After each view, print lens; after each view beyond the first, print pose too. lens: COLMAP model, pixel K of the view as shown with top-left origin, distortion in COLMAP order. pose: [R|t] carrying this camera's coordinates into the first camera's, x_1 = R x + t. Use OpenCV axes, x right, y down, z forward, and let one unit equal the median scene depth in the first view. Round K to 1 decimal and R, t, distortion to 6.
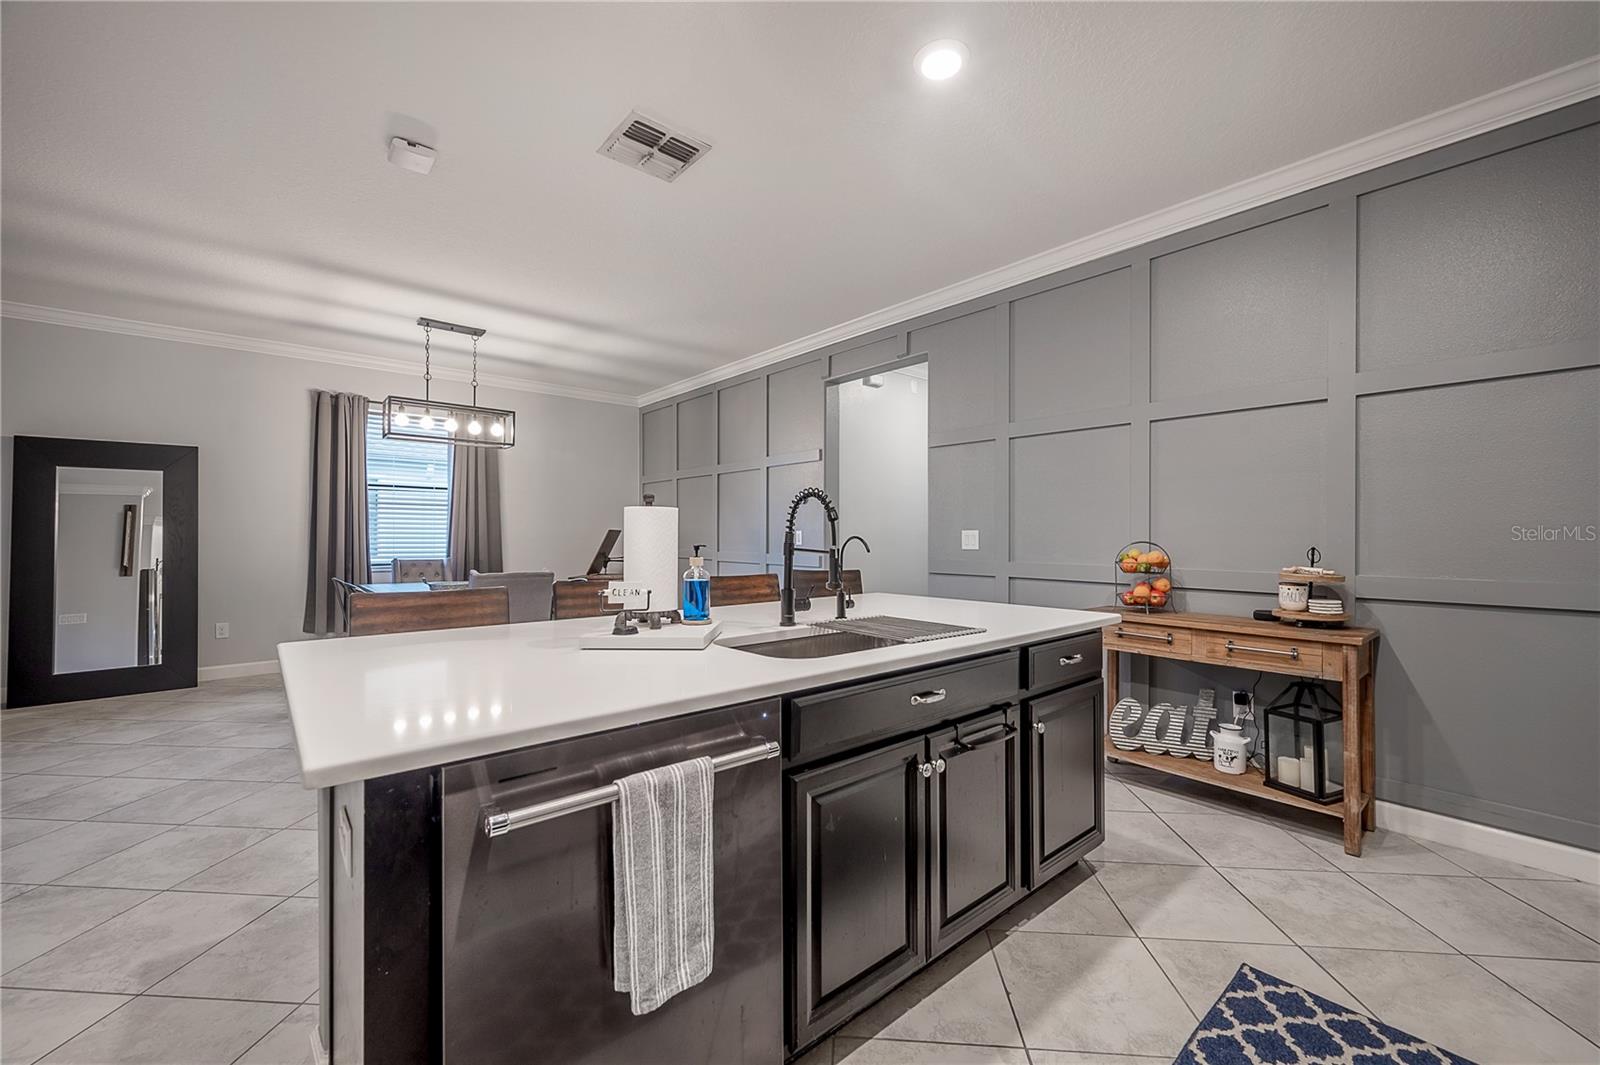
lens RADIAL K [[633.3, 0, 799.9], [0, 633.3, 531.2], [0, 0, 1]] dist [0.000512, -0.000487]
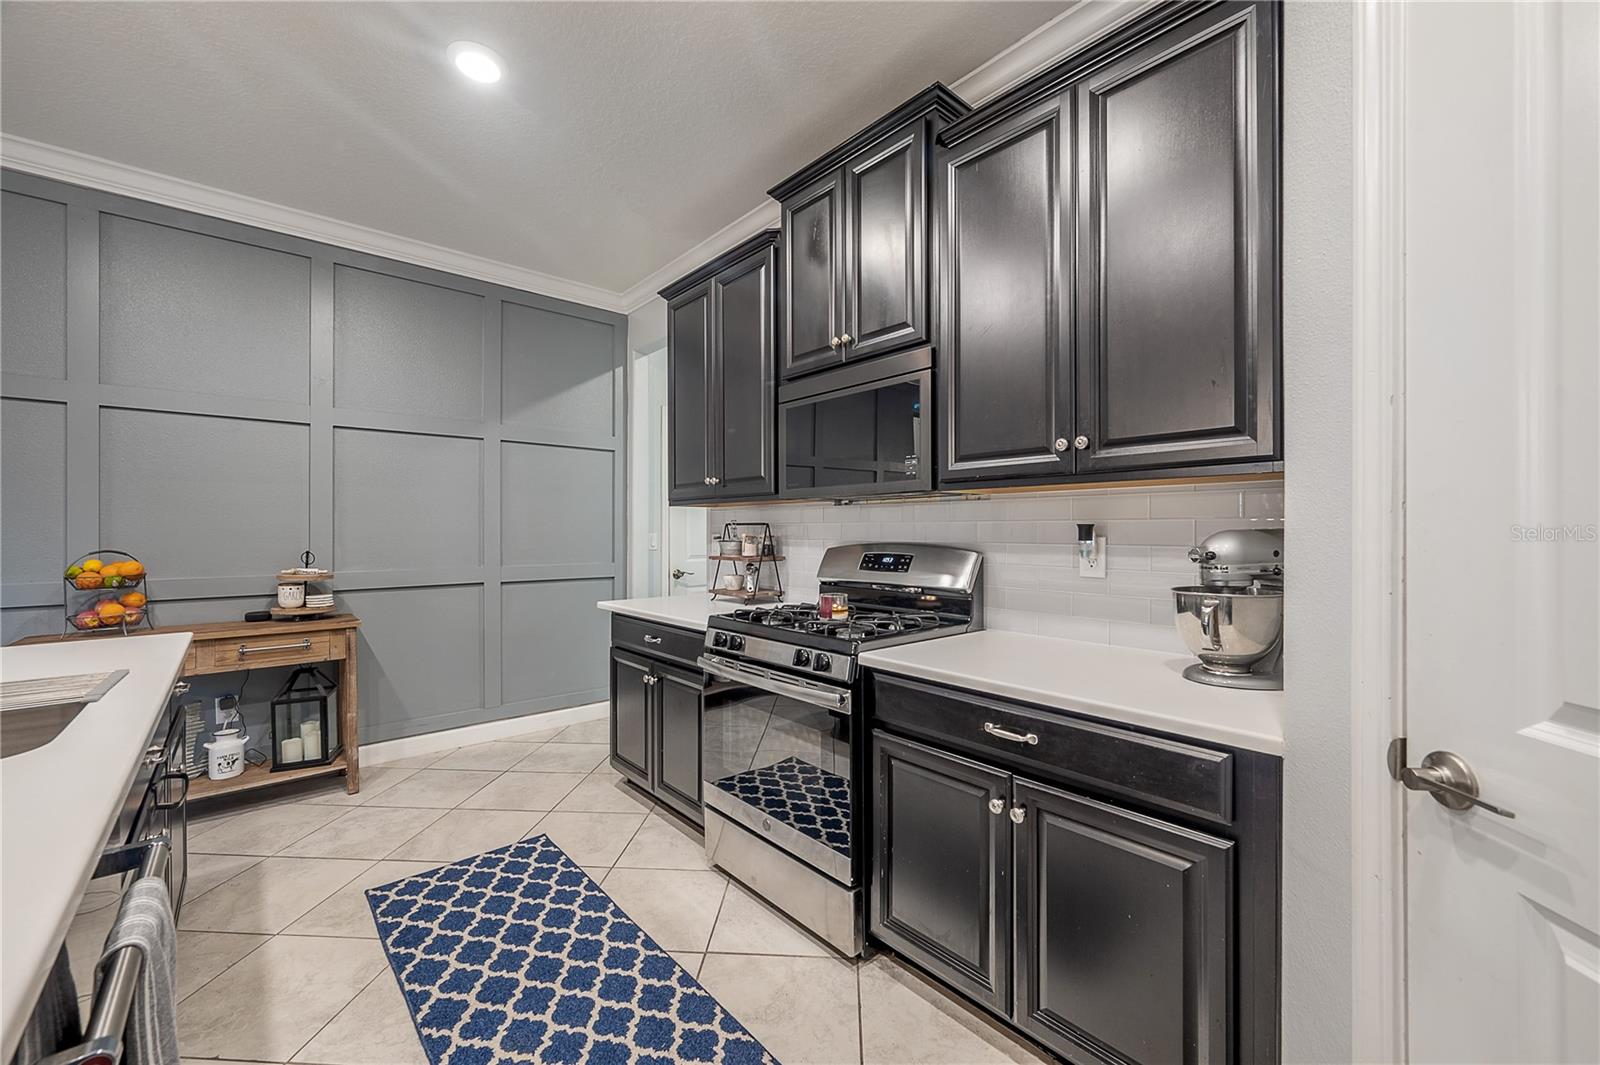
lens RADIAL K [[638.0, 0, 800.0], [0, 638.0, 532.5], [0, 0, 1]] dist [0.002694, 0.000414]
pose [[-0.013393, -0.006394, 0.999890, -0.225000], [-0.003646, 0.999973, 0.006346, -0.011680], [-0.999904, -0.003561, -0.013416, 0.069002]]
